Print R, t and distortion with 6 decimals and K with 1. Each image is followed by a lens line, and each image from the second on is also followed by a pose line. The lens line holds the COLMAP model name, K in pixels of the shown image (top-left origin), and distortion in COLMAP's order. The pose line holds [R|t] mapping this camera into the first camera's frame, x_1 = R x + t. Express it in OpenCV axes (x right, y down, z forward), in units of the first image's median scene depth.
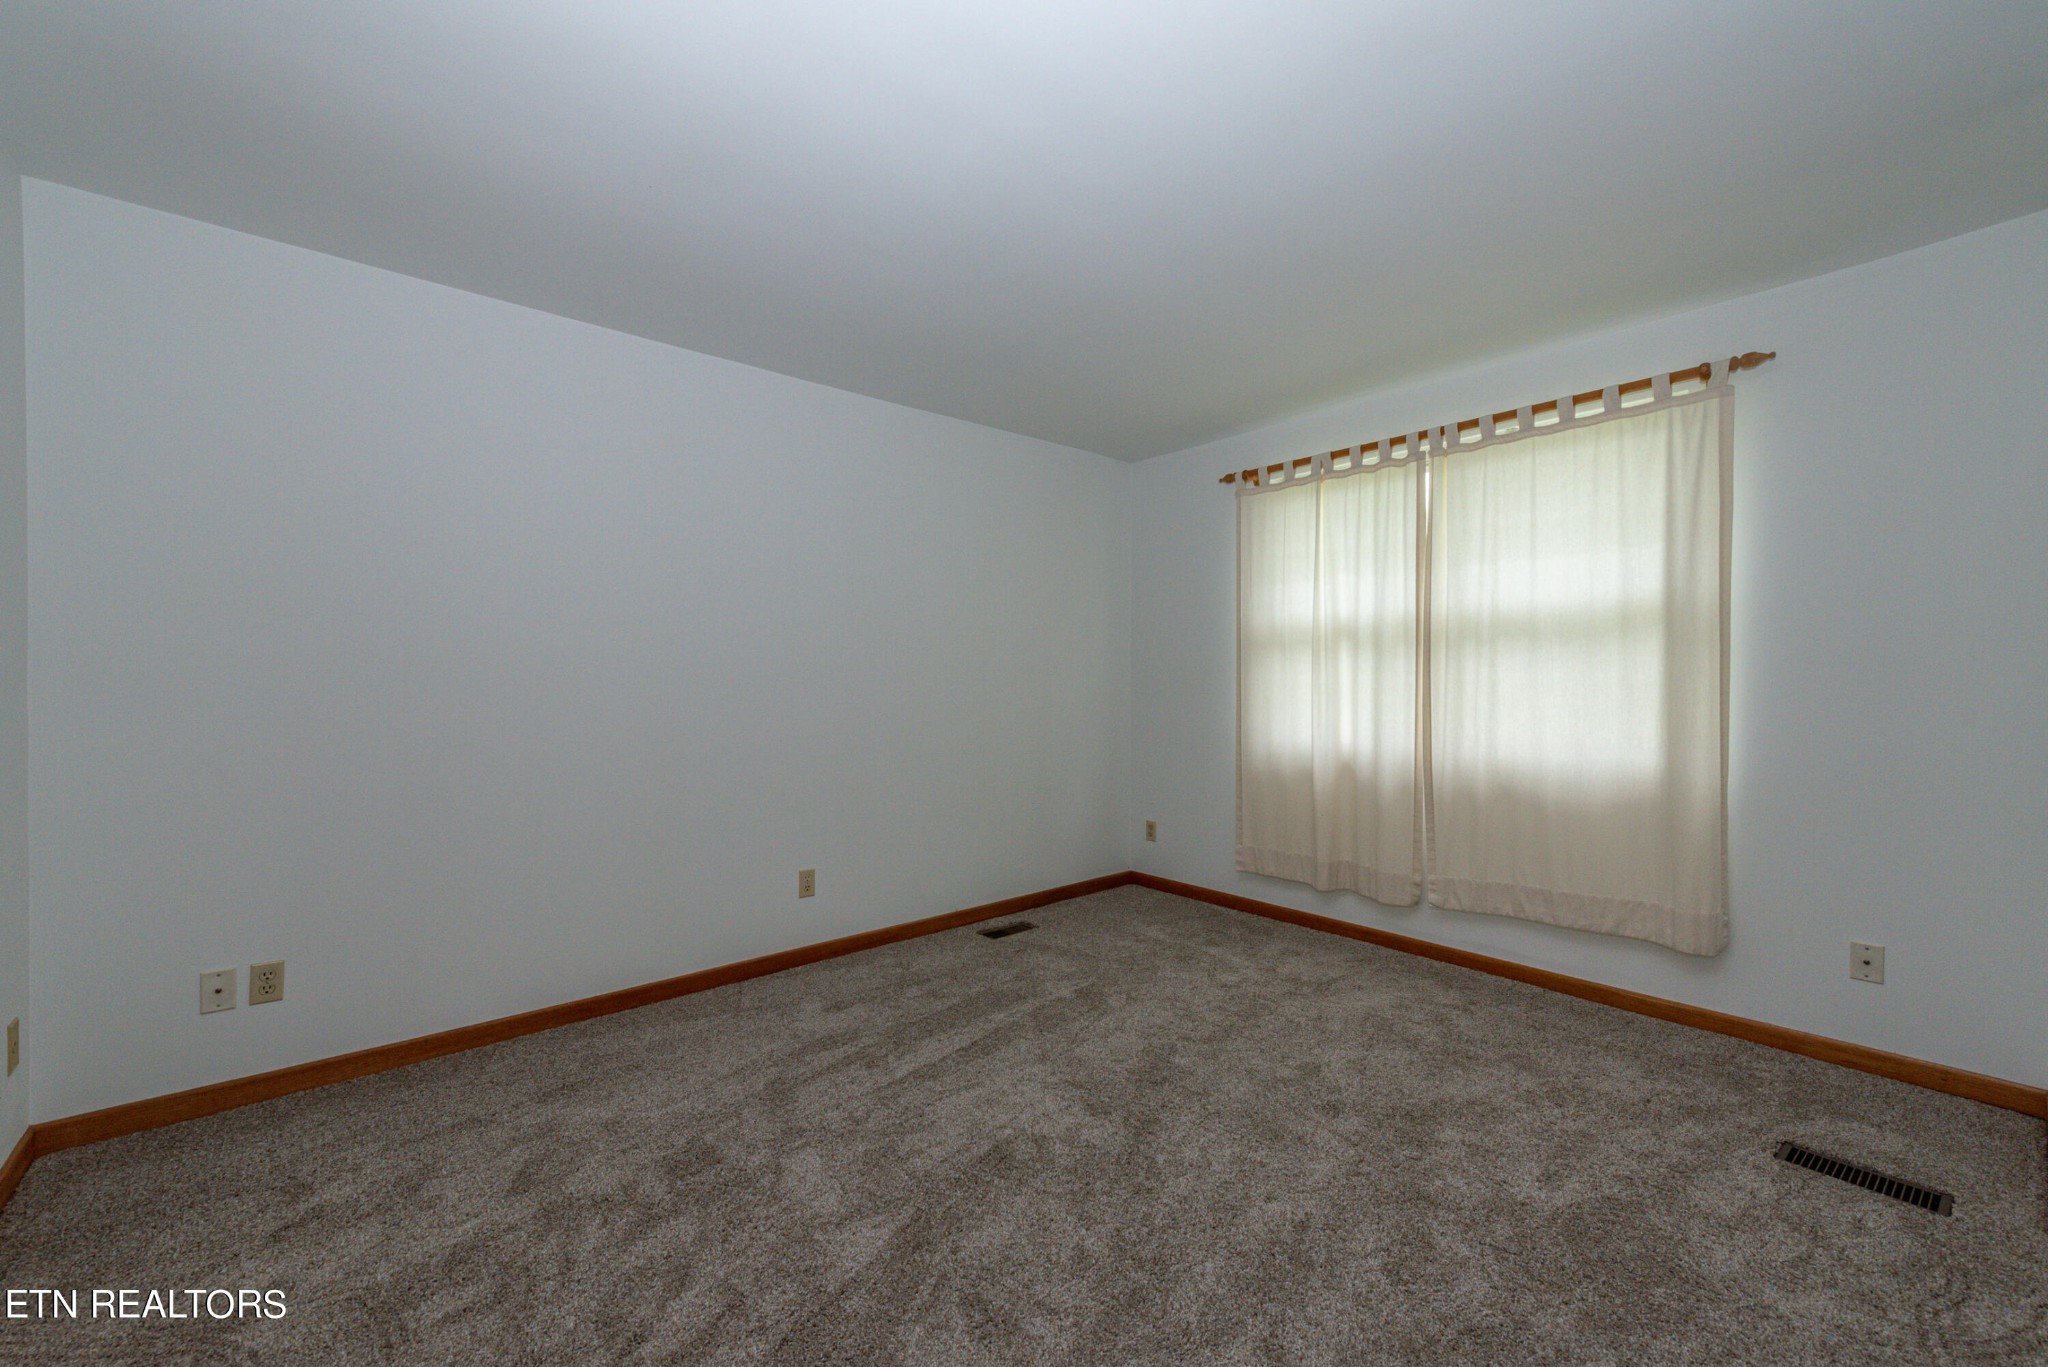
lens RADIAL K [[796.0, 0, 1016.2], [0, 796.0, 689.3], [0, 0, 1]] dist [-0.000123, -0.000795]
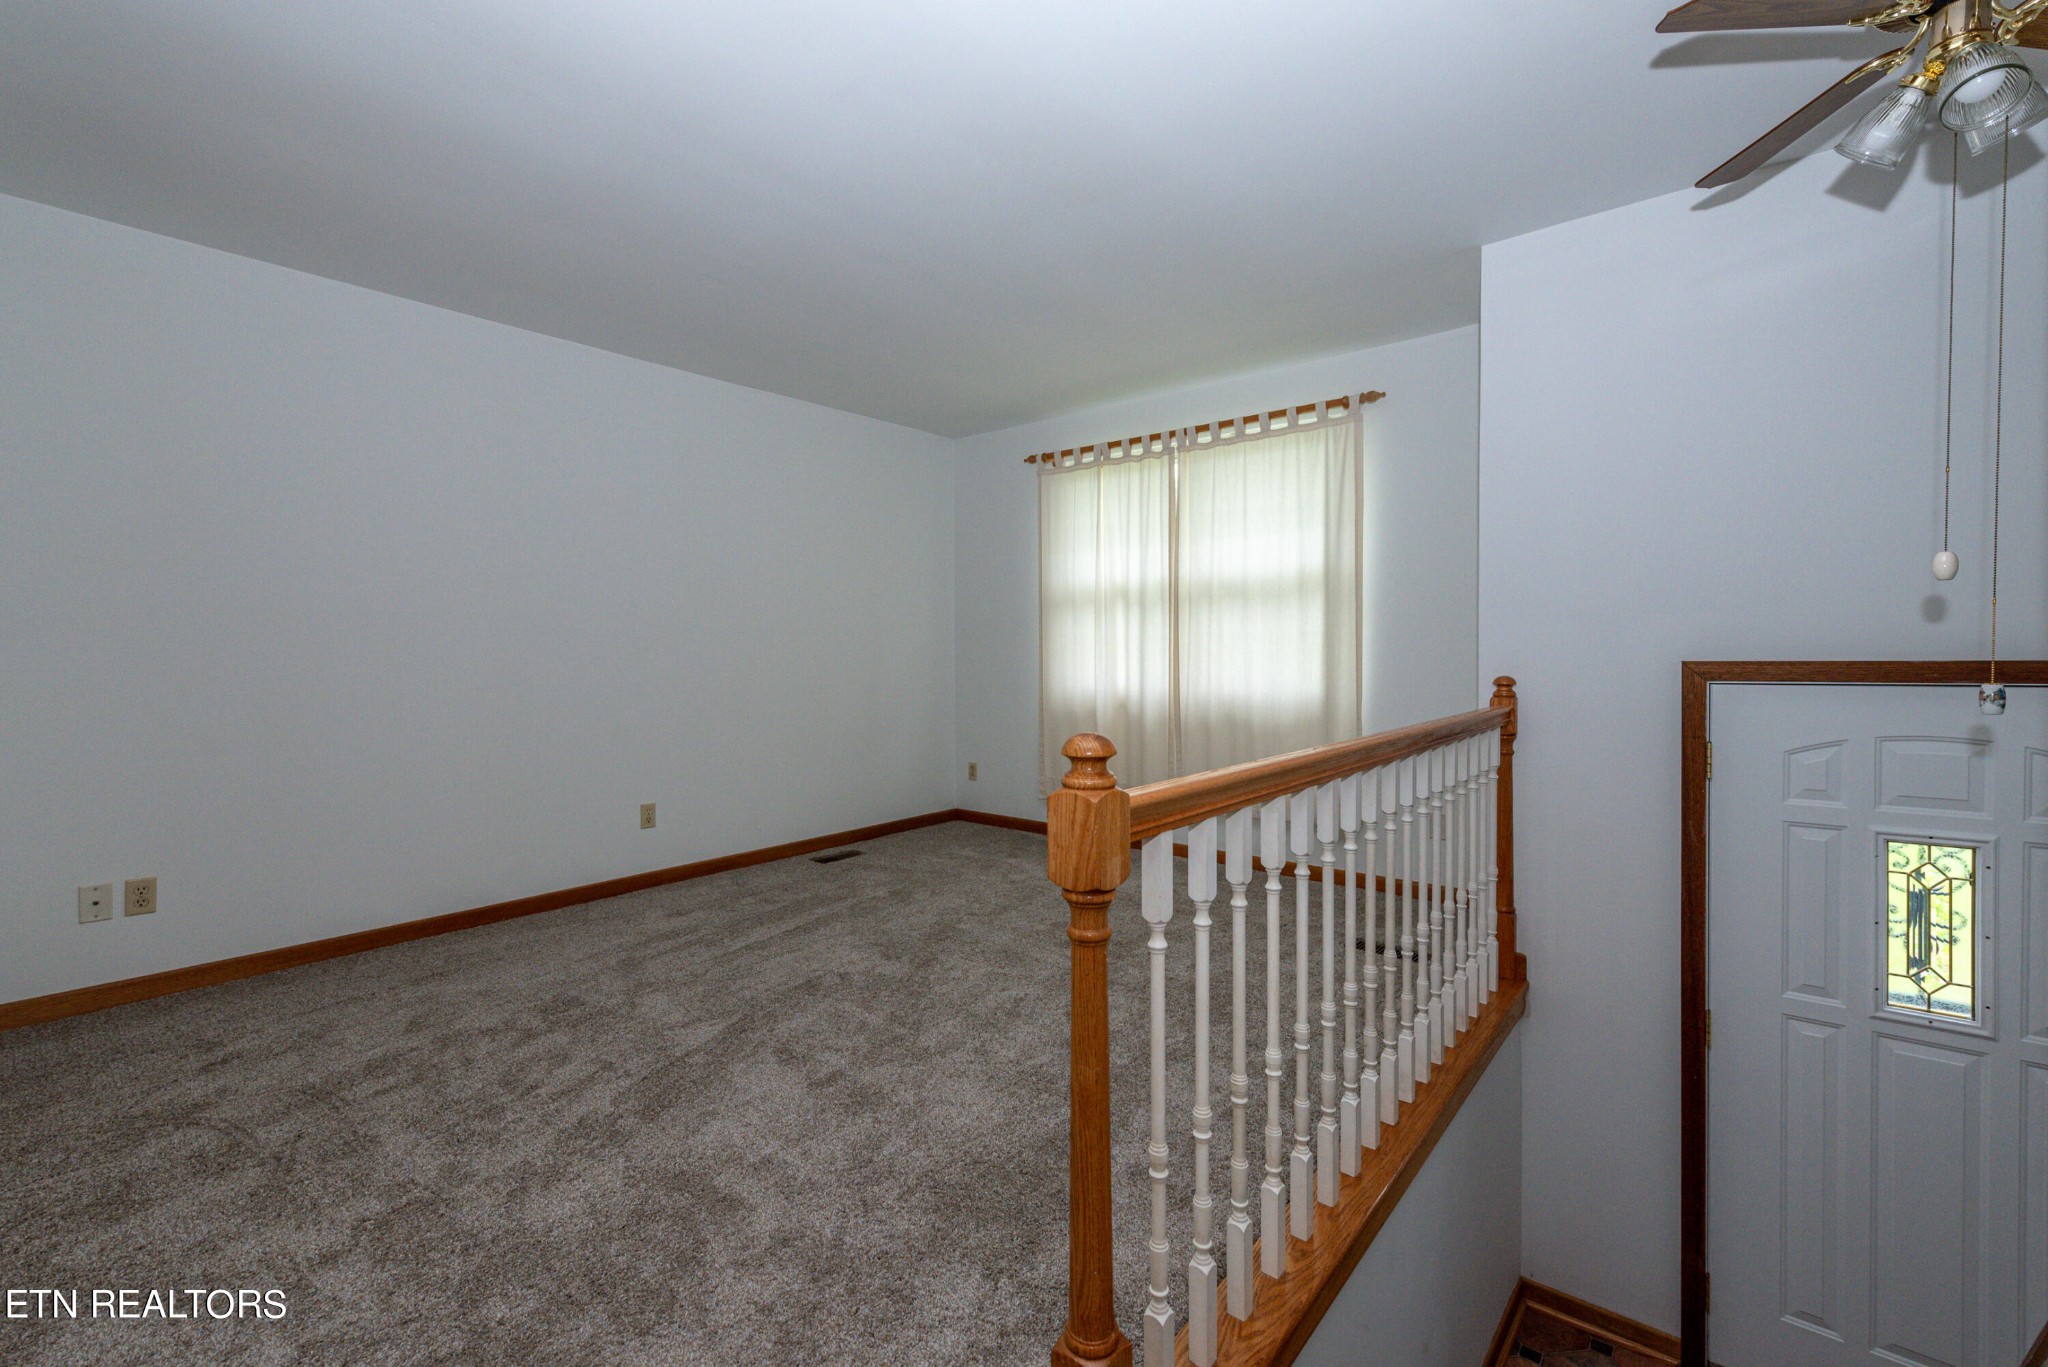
lens RADIAL K [[875.5, 0, 1038.3], [0, 875.5, 679.4], [0, 0, 1]] dist [0.001645, -0.000751]
pose [[0.984524, -0.008877, 0.175024, 0.072959], [0.005046, 0.999738, 0.022322, 0.034429], [-0.175176, -0.021093, 0.984311, -0.352218]]
